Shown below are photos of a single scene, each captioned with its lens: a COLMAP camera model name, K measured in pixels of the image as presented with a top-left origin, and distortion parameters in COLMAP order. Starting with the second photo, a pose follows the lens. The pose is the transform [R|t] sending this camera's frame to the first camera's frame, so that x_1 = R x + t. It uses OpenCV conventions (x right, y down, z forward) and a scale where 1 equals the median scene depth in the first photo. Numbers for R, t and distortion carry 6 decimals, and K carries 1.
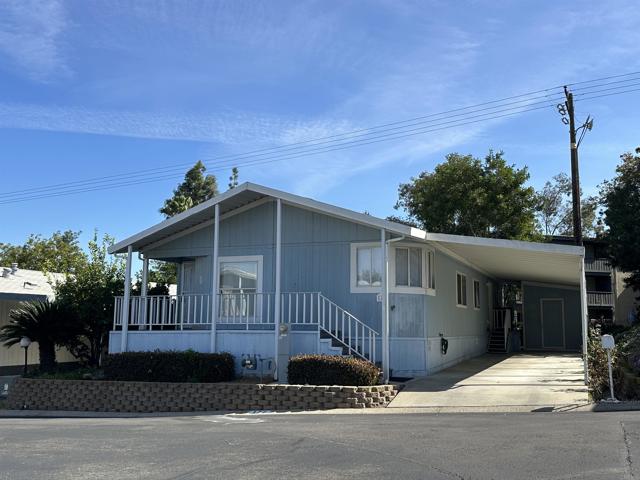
lens RADIAL K [[646.0, 0, 320.1], [0, 646.0, 238.9], [0, 0, 1]] dist [0.004190, 0.000000]
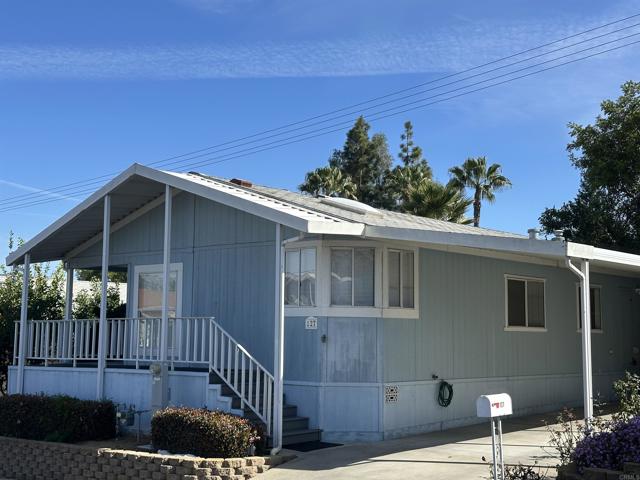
lens RADIAL K [[918.0, 0, 320.4], [0, 918.0, 243.7], [0, 0, 1]] dist [0.133409, 0.000000]
pose [[0.933226, -0.032454, -0.357822, 0.439553], [0.047014, 0.998379, 0.032065, -0.022011], [0.356202, -0.046746, 0.933239, 0.107729]]
